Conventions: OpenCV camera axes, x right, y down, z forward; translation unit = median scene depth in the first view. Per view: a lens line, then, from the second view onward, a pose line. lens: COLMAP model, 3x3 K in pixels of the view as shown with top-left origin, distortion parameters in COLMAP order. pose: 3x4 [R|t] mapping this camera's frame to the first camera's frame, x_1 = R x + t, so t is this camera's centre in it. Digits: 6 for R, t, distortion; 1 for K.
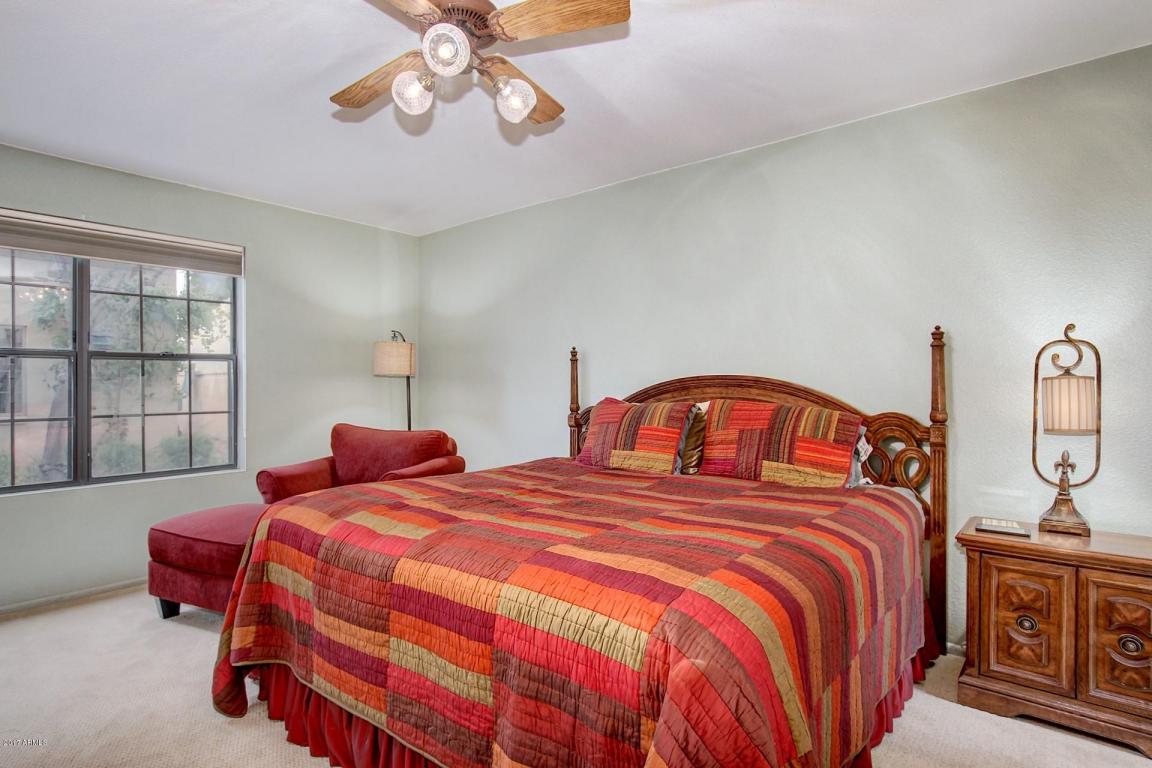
lens RADIAL K [[618.4, 0, 576.0], [0, 618.4, 384.0], [0, 0, 1]] dist [-0.020634, 0.001699]
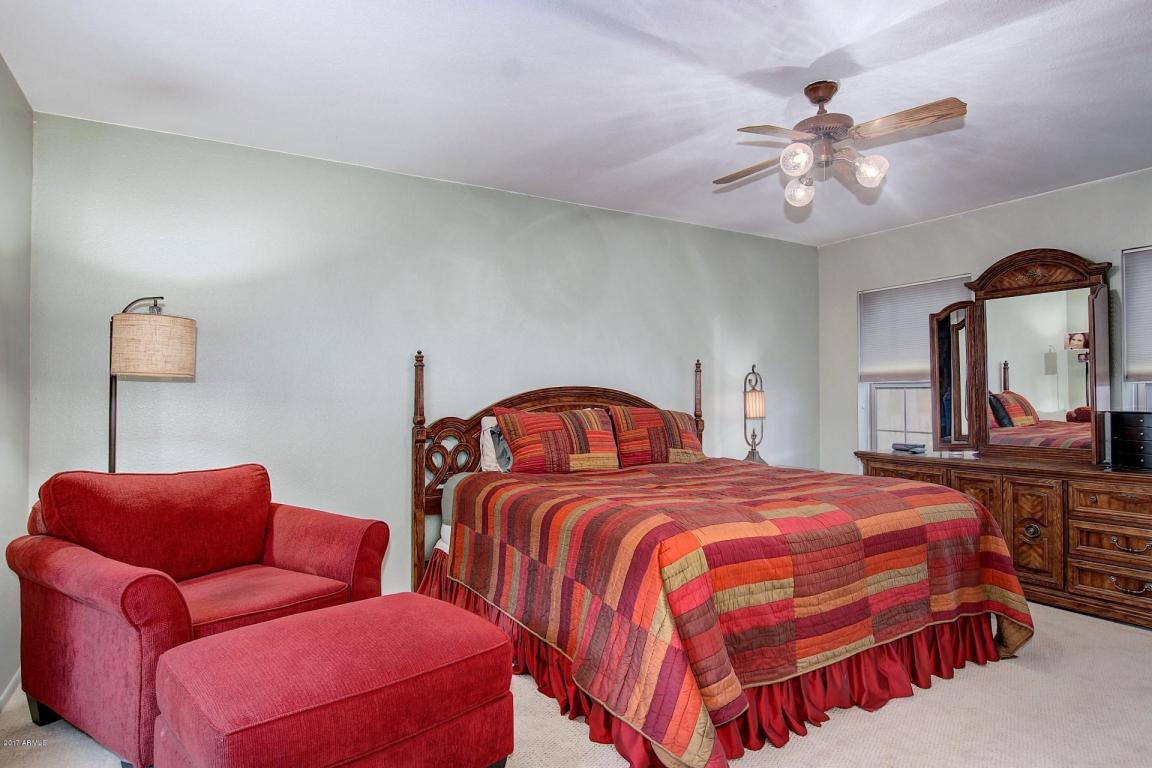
lens RADIAL K [[618.4, 0, 576.0], [0, 618.4, 384.0], [0, 0, 1]] dist [-0.020634, 0.001699]
pose [[0.320944, 0.026407, 0.946730, -1.059273], [0.003409, 0.999573, -0.029036, 0.018787], [-0.947092, 0.012546, 0.320717, 0.733286]]
